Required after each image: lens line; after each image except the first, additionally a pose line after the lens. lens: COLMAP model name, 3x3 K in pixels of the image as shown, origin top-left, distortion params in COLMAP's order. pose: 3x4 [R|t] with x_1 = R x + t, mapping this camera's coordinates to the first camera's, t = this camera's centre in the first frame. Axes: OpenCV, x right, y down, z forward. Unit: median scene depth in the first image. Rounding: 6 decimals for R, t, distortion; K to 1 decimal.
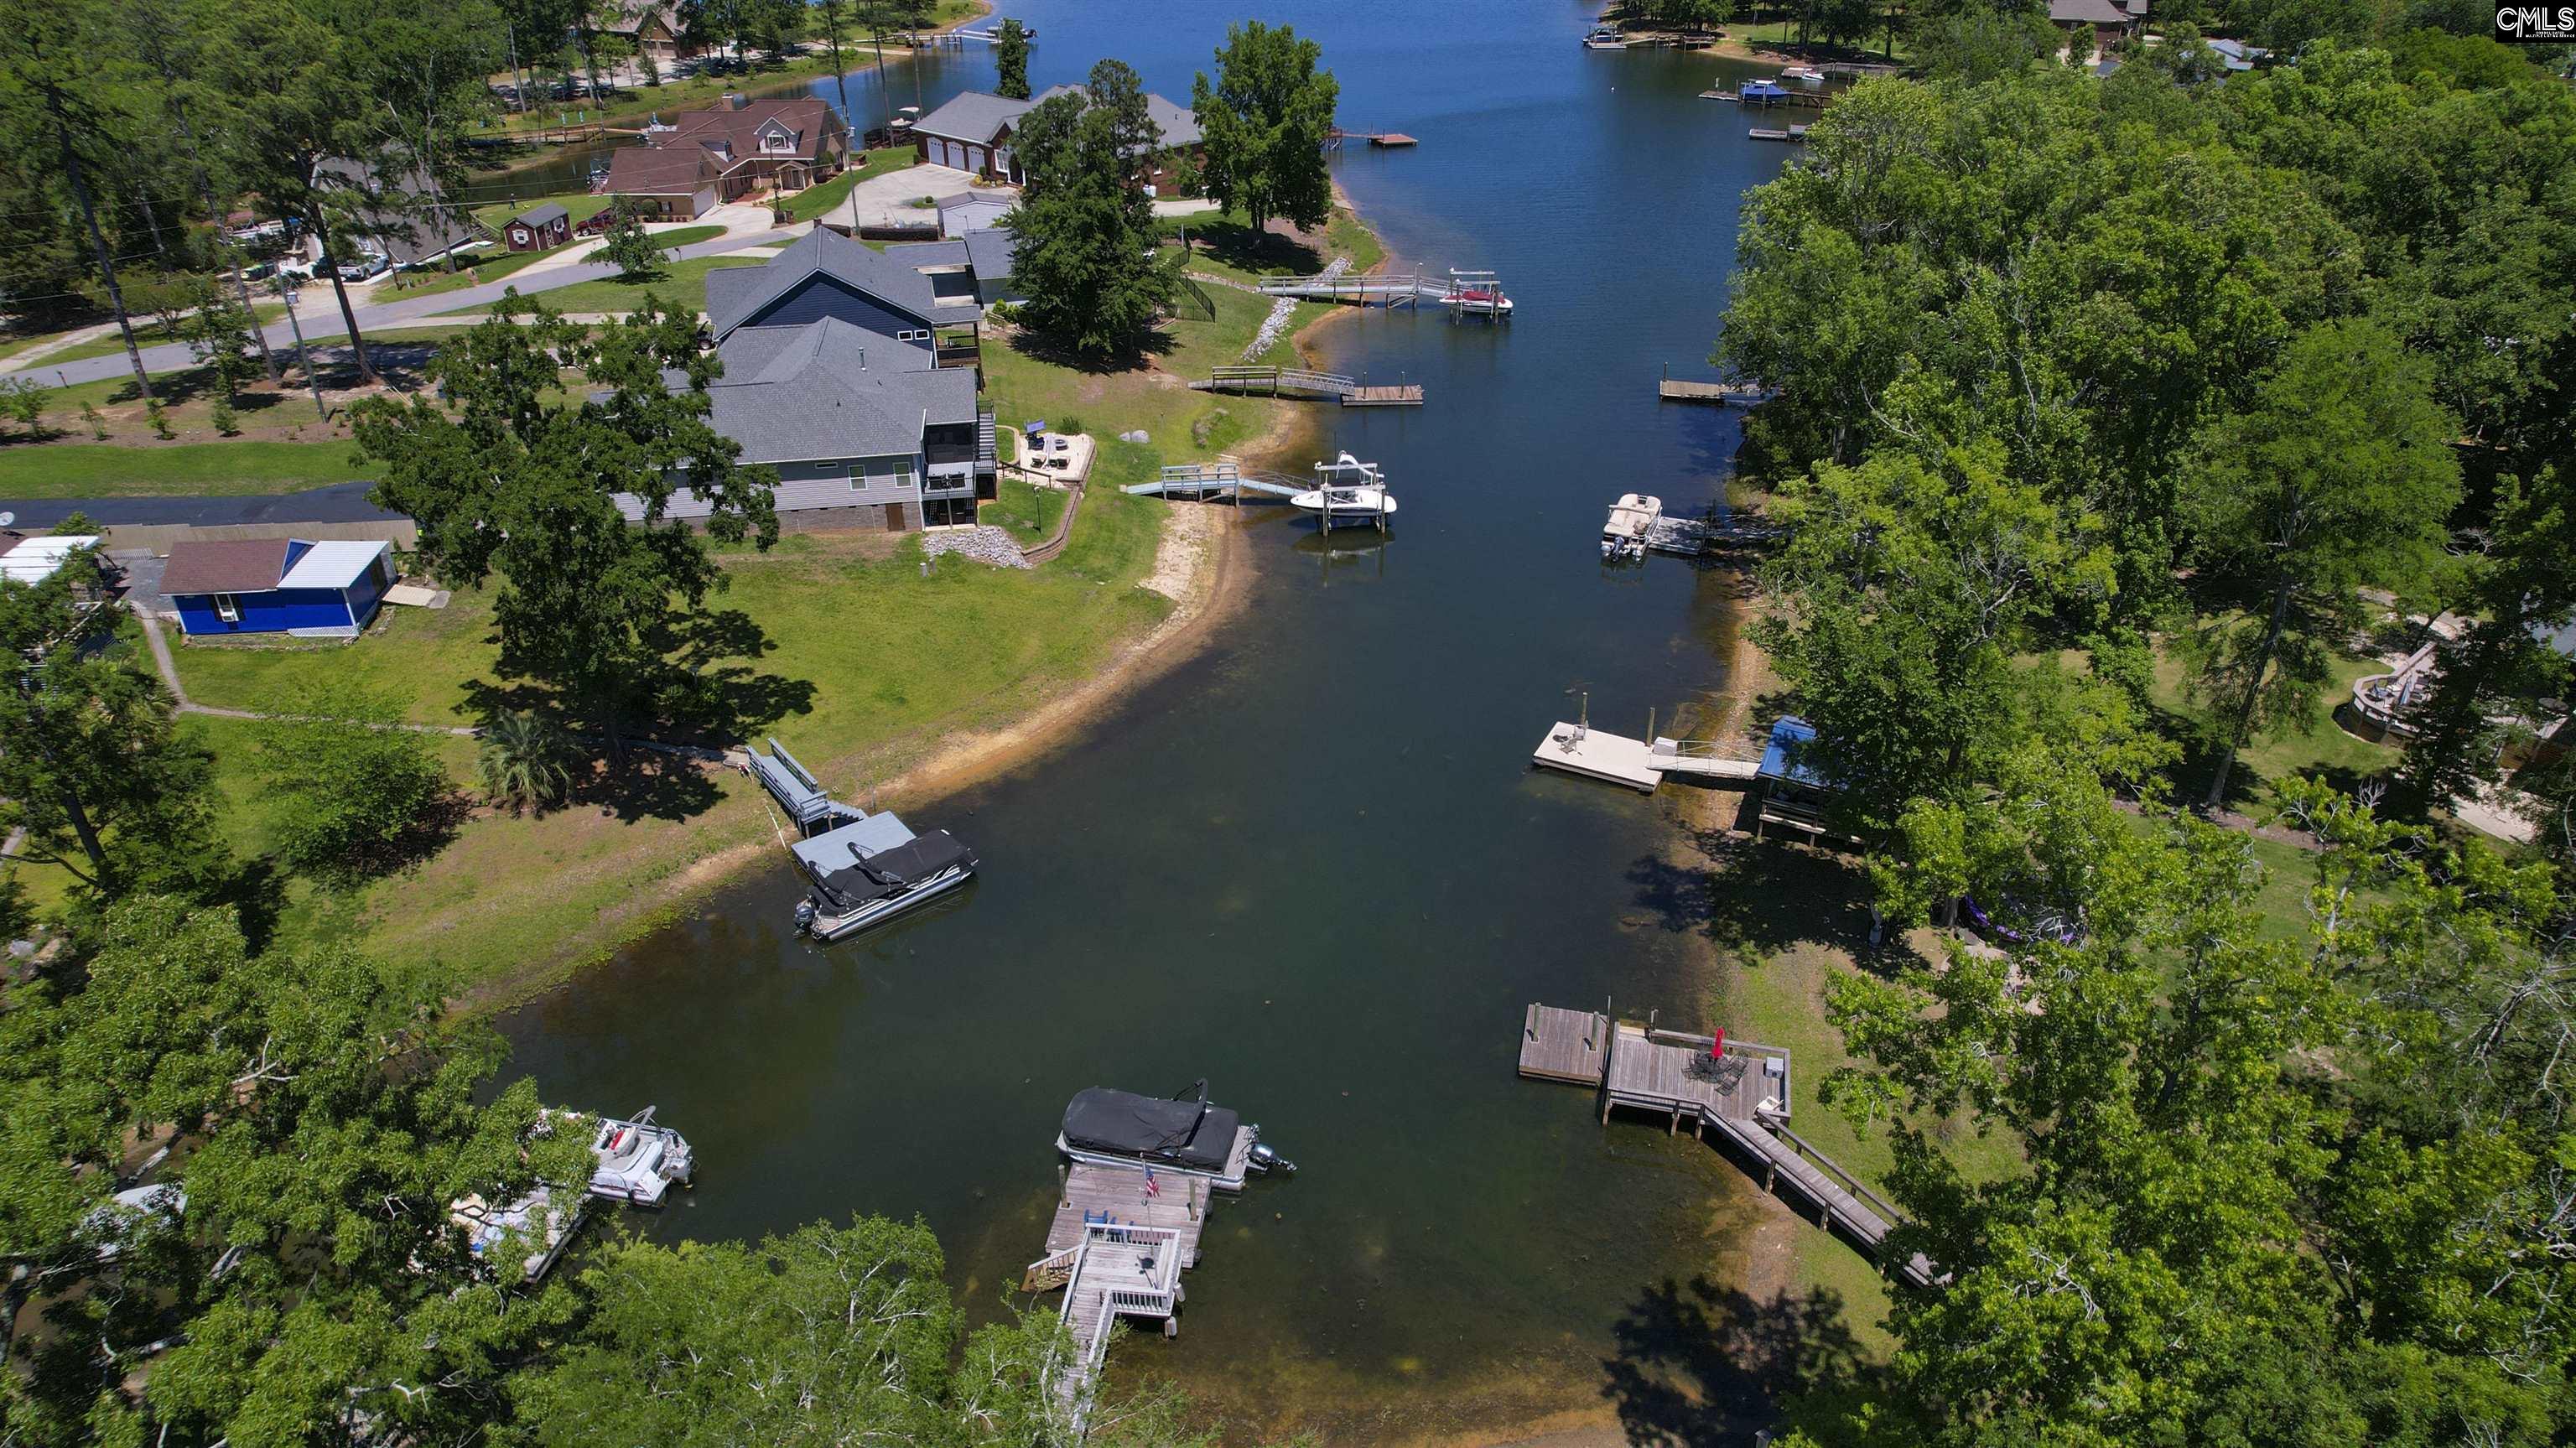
lens RADIAL K [[1652.1, 0, 1306.7], [0, 1652.1, 727.6], [0, 0, 1]] dist [-0.080943, 0.075798]
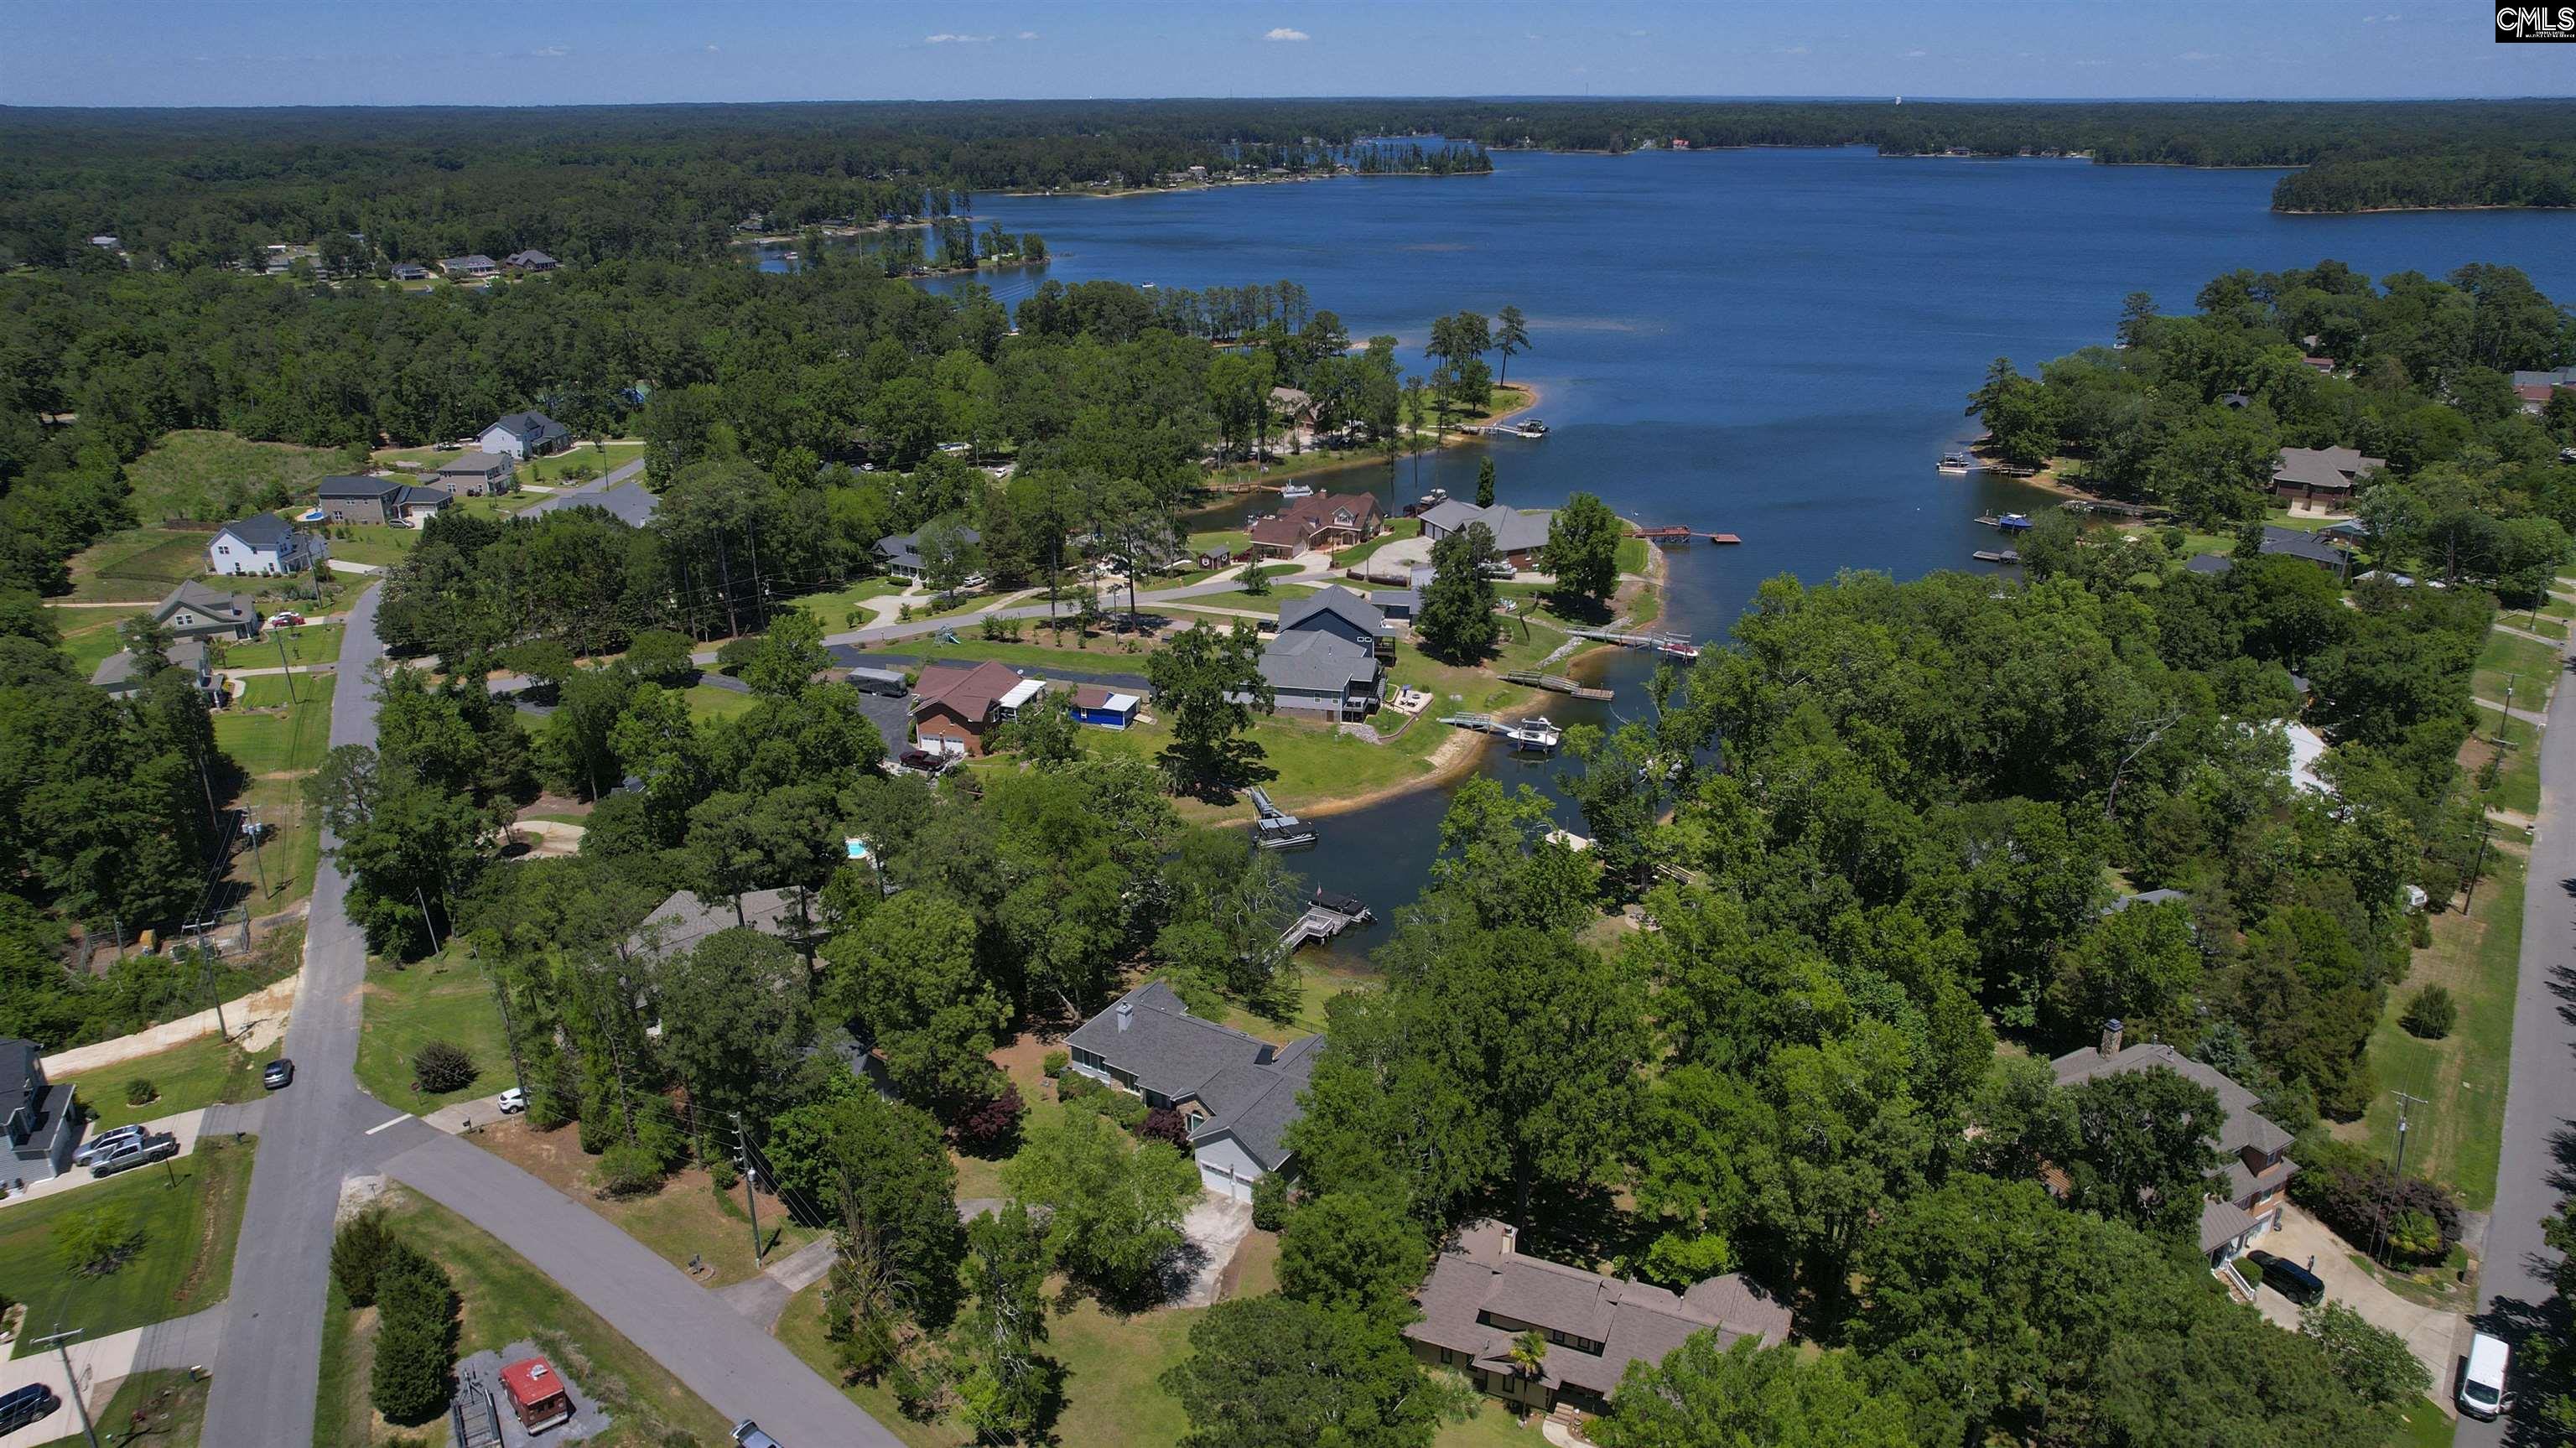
lens RADIAL K [[1652.1, 0, 1306.7], [0, 1652.1, 727.6], [0, 0, 1]] dist [-0.080943, 0.075798]
pose [[0.929389, 0.128984, -0.345830, 0.431197], [-0.182479, 0.975006, -0.126749, 0.156044], [0.320838, 0.180906, 0.929697, -0.972755]]
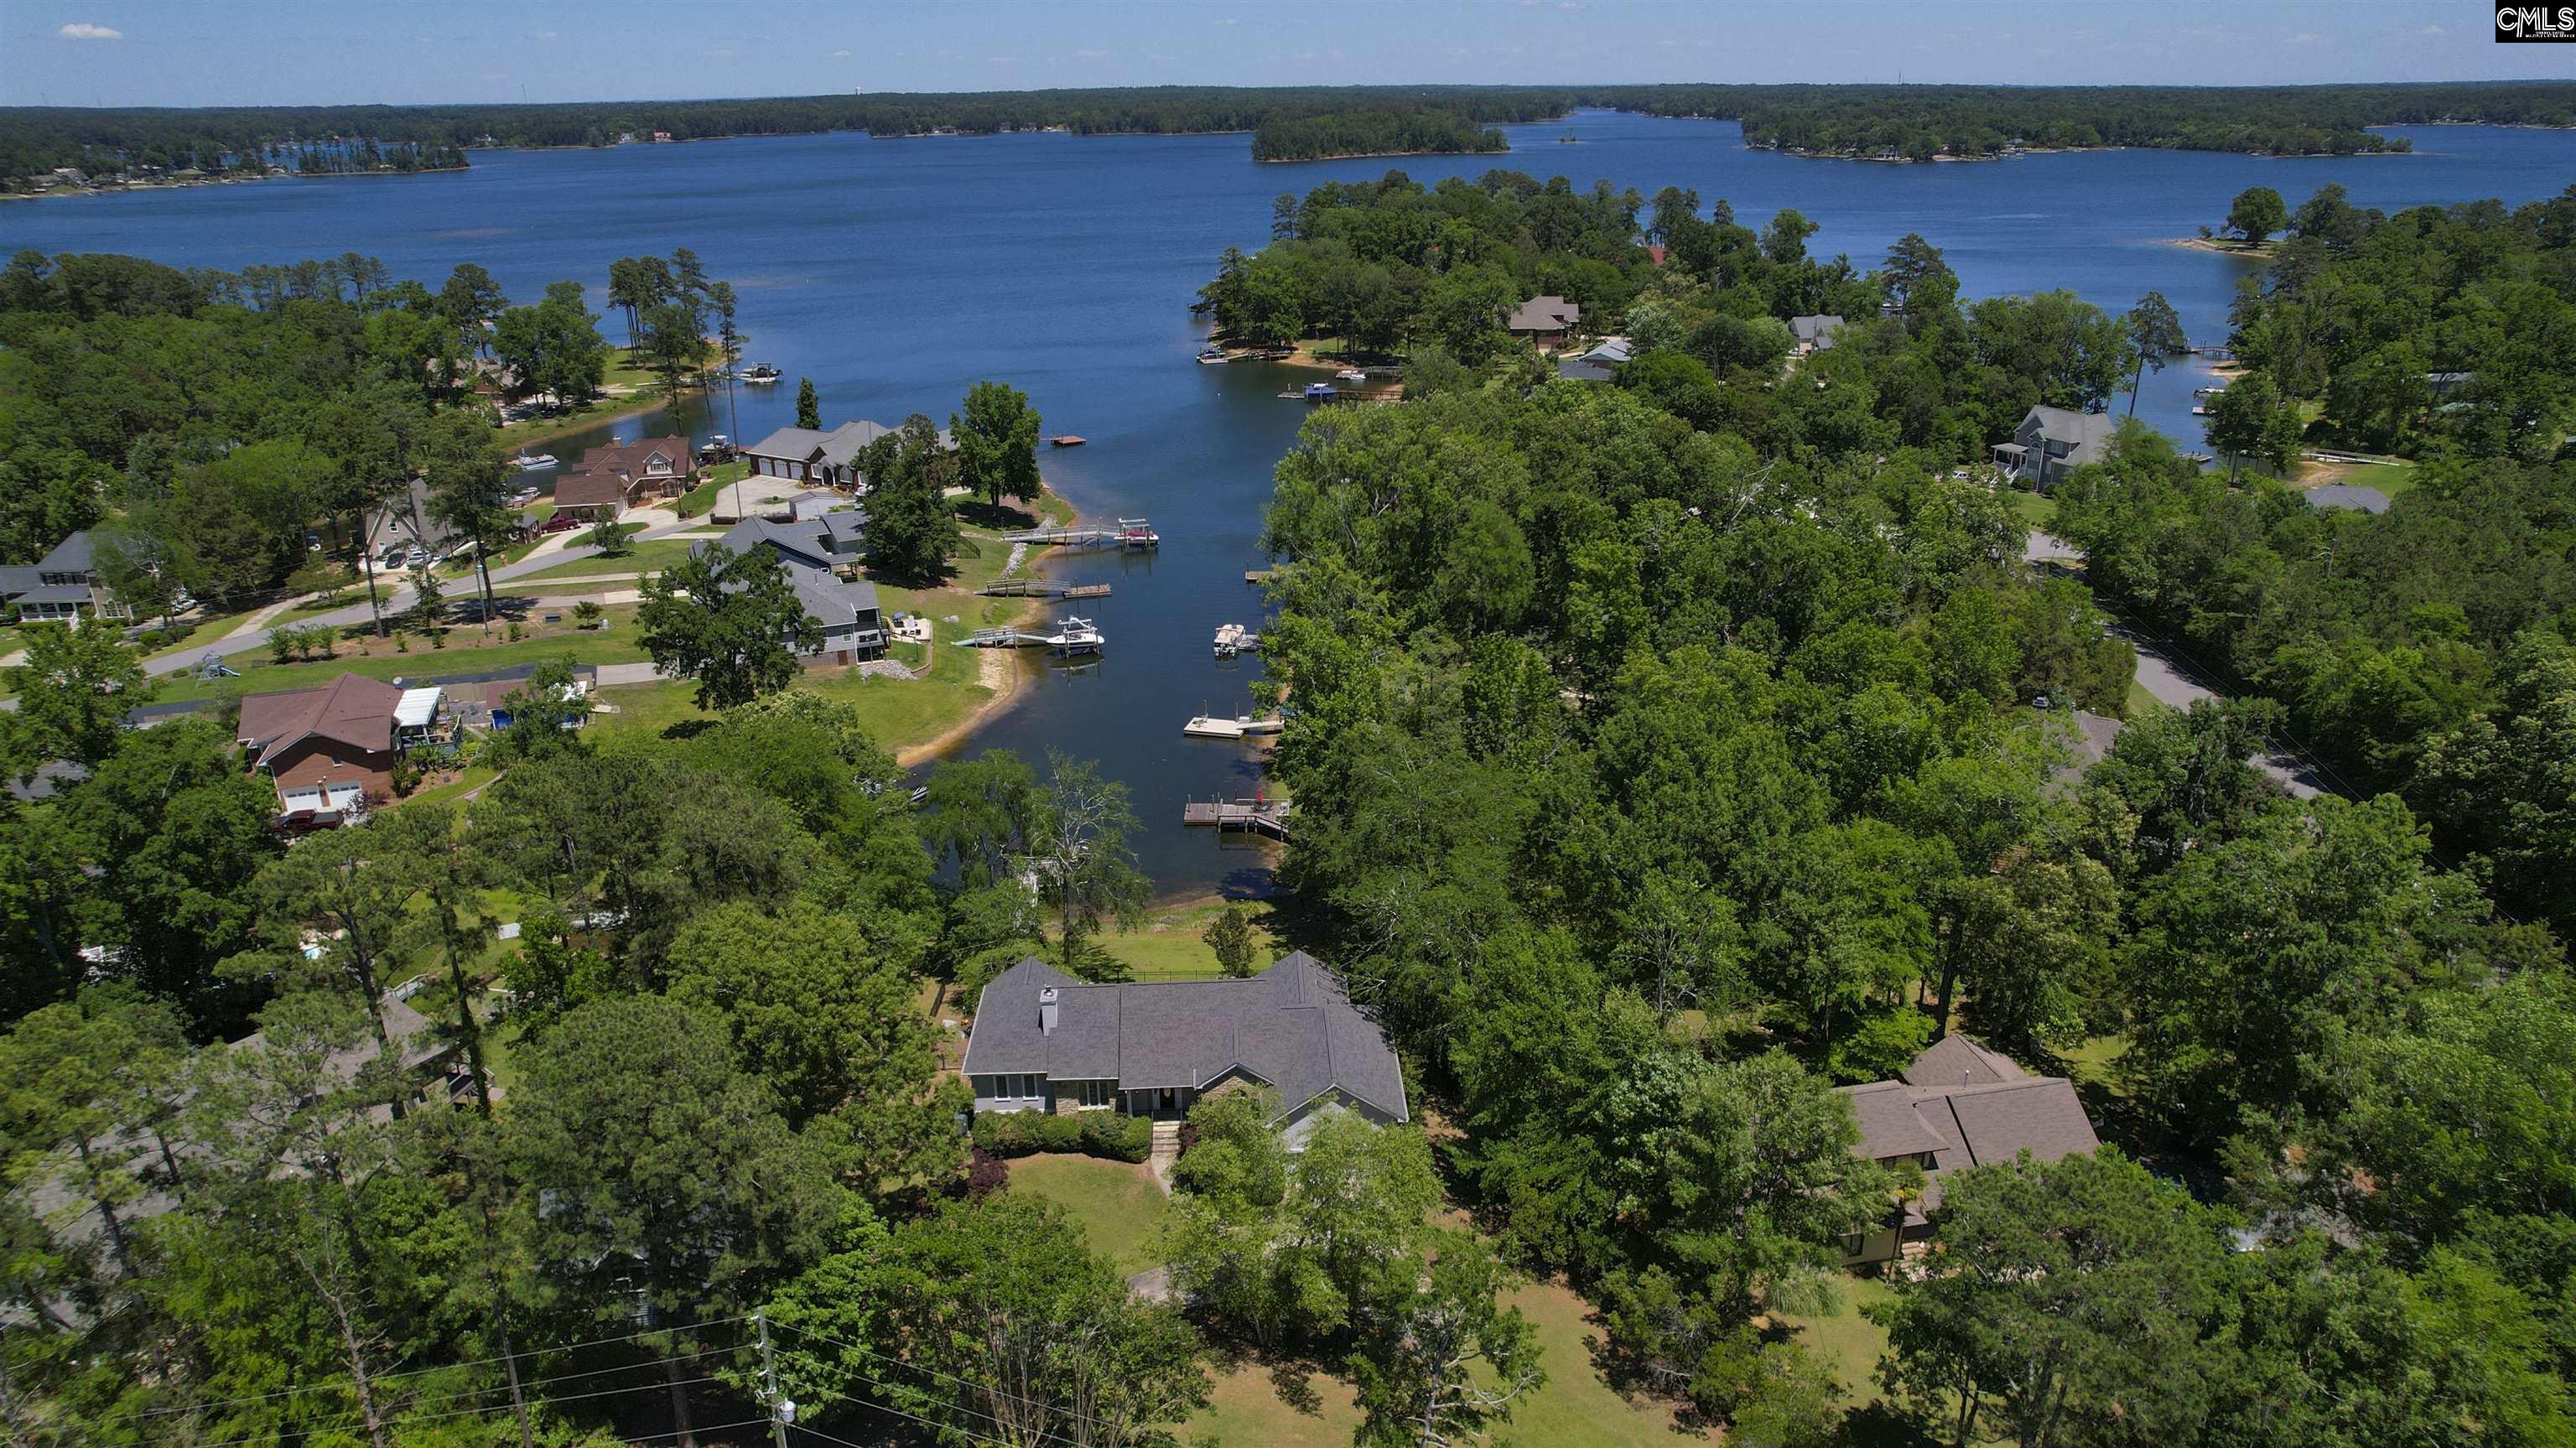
lens RADIAL K [[1652.1, 0, 1306.7], [0, 1652.1, 727.6], [0, 0, 1]] dist [-0.080943, 0.075798]
pose [[0.977456, -0.086839, 0.192452, -0.076952], [0.116091, 0.982399, -0.146341, 0.227278], [-0.176357, 0.165384, 0.970333, -0.722063]]
